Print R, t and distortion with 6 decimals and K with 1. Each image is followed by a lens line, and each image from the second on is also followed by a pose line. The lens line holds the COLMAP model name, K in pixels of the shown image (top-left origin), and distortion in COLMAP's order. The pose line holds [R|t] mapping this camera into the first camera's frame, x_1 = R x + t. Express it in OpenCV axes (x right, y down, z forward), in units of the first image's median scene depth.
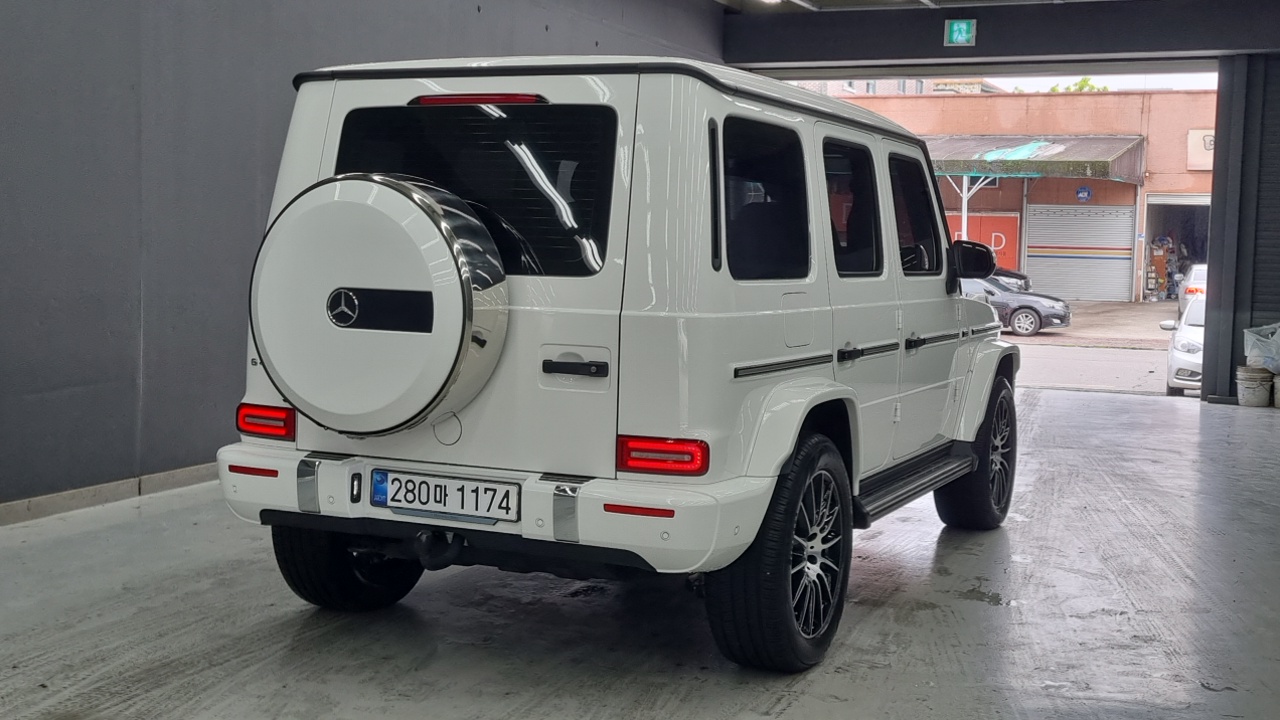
lens RADIAL K [[1578.5, 0, 640.0], [0, 1578.5, 360.0], [0, 0, 1]] dist [0.075133, -0.036555]
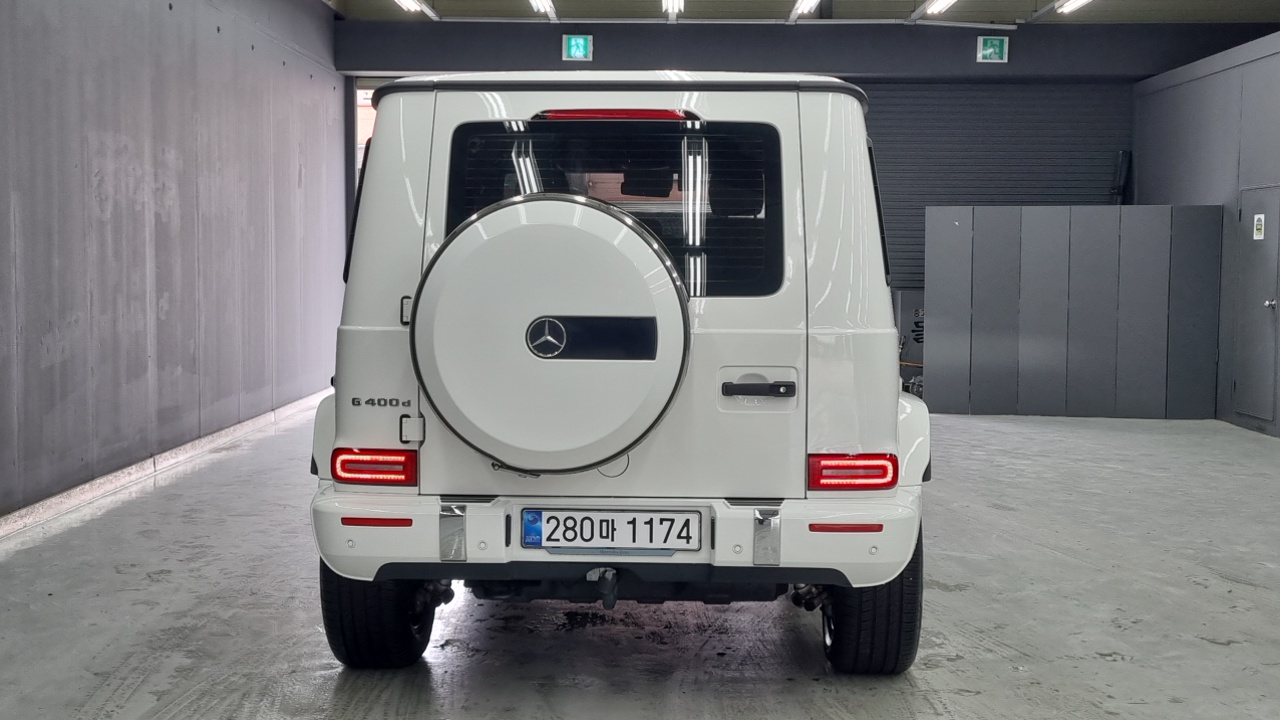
lens RADIAL K [[1578.5, 0, 640.0], [0, 1578.5, 360.0], [0, 0, 1]] dist [0.075133, -0.036555]
pose [[0.923389, -0.044871, 0.381234, -0.470478], [0.046486, 0.998907, 0.004976, -0.020884], [-0.381040, 0.013127, 0.924465, 0.112449]]
